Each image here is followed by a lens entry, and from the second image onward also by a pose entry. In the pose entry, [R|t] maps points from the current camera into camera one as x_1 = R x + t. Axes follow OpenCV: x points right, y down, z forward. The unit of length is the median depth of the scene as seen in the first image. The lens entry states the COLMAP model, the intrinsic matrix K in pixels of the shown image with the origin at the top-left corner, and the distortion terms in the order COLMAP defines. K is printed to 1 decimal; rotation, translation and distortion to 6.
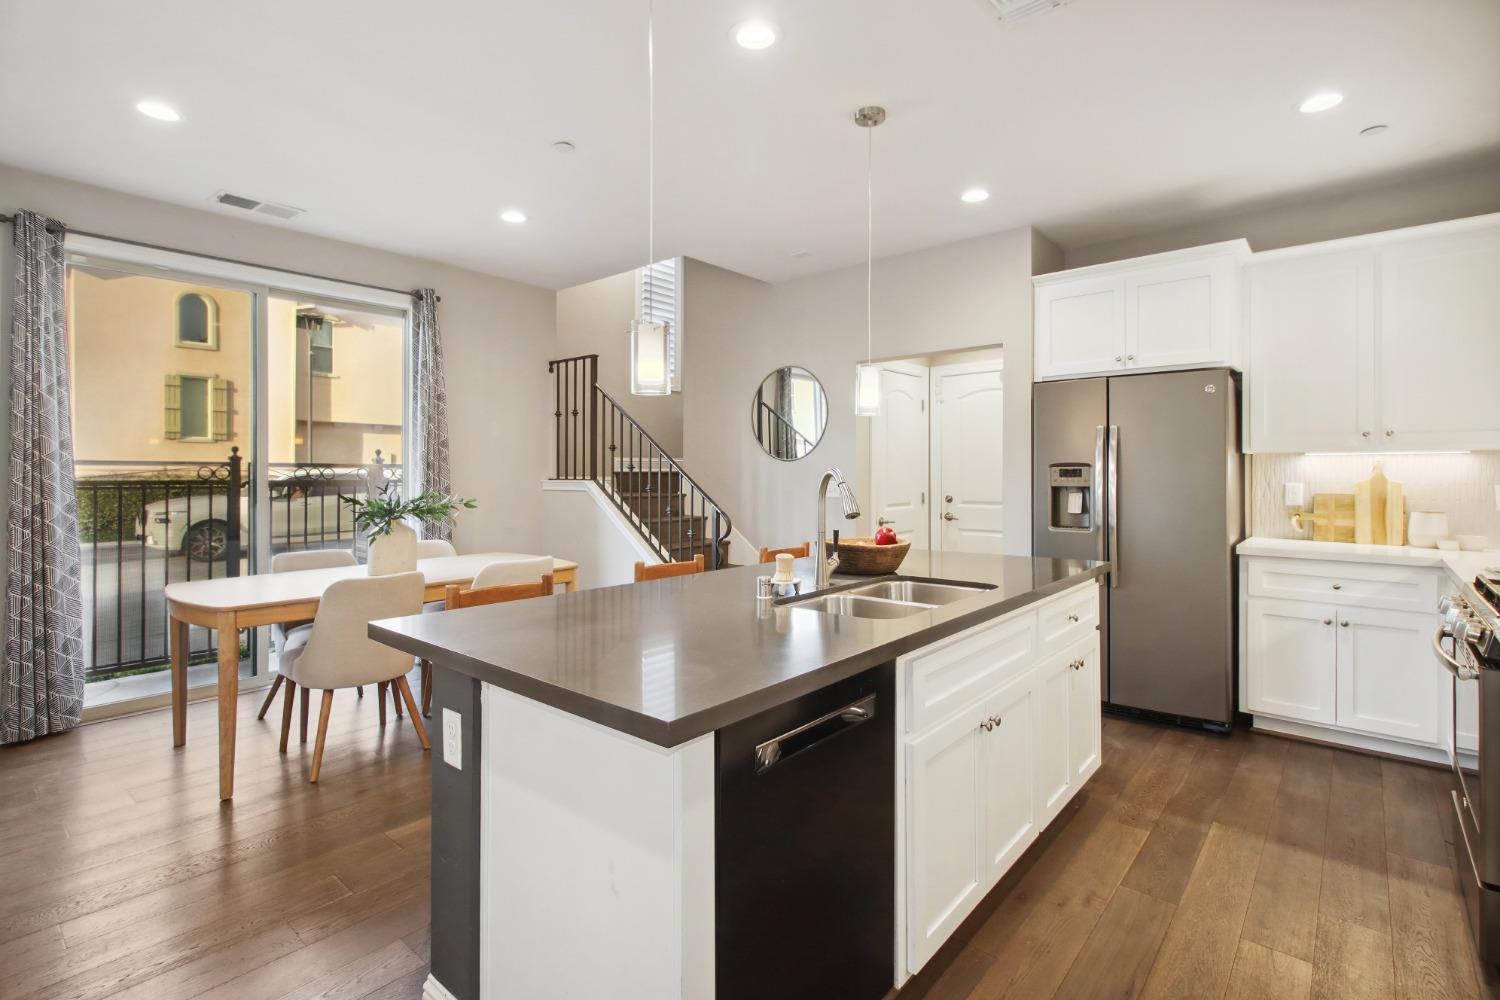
lens RADIAL K [[705.7, 0, 736.7], [0, 705.7, 473.7], [0, 0, 1]] dist [0.002384, -0.000948]
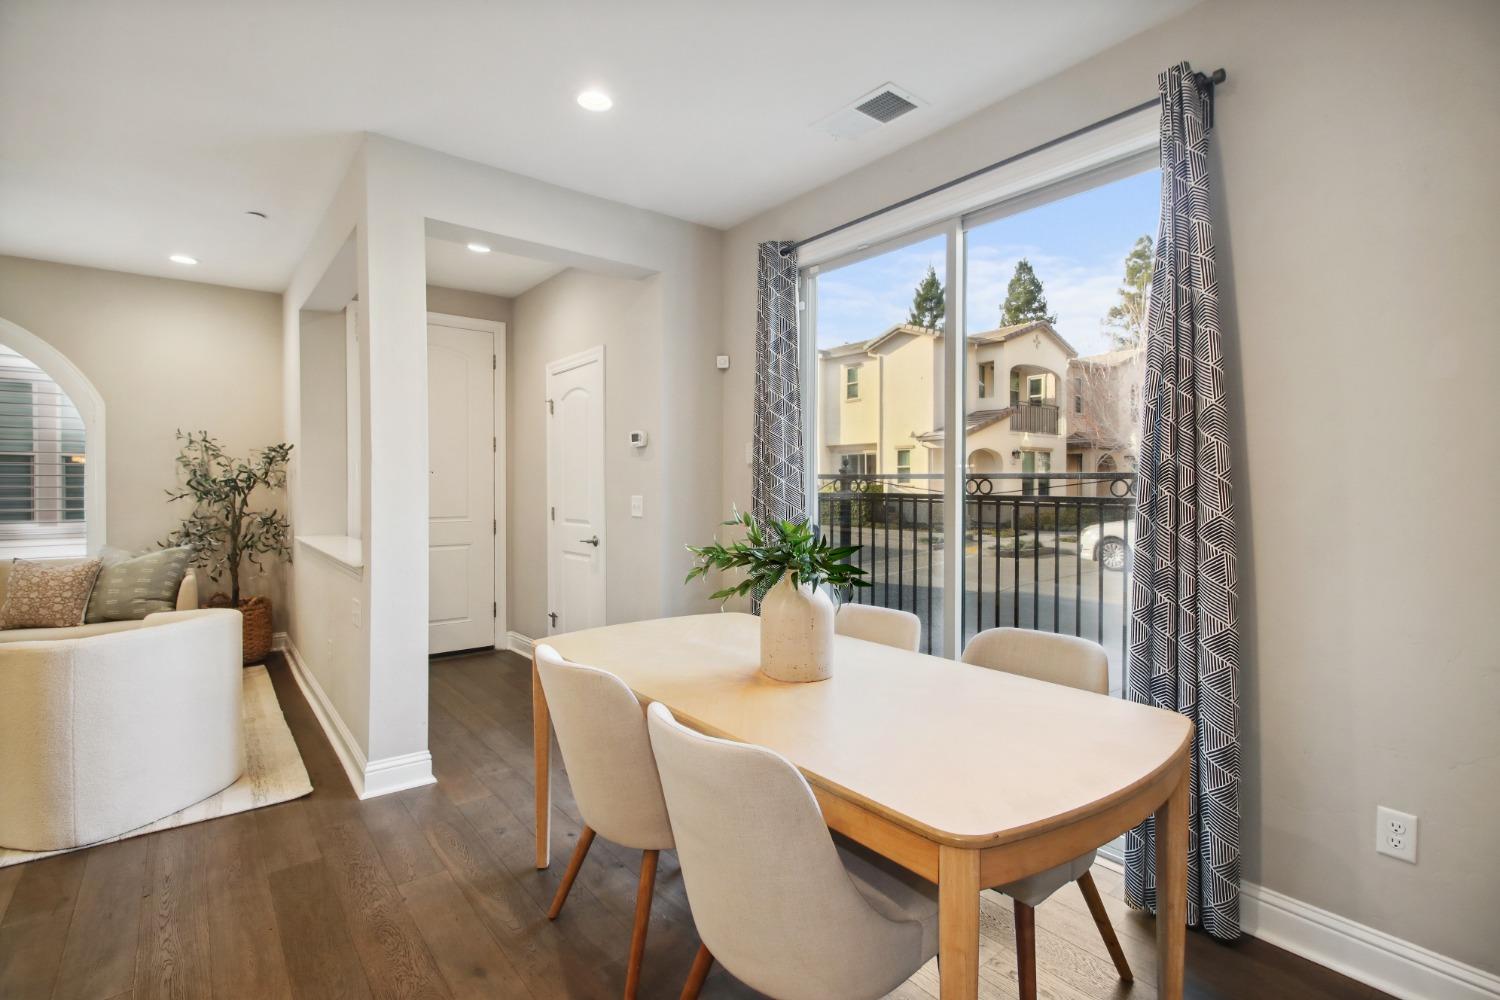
lens RADIAL K [[705.7, 0, 740.2], [0, 705.7, 494.1], [0, 0, 1]] dist [0.002384, -0.000948]
pose [[-0.188021, 0.011352, -0.982099, 0.053675], [-0.006125, 0.999900, 0.012730, -0.002950], [0.982146, 0.008409, -0.187933, 1.023417]]
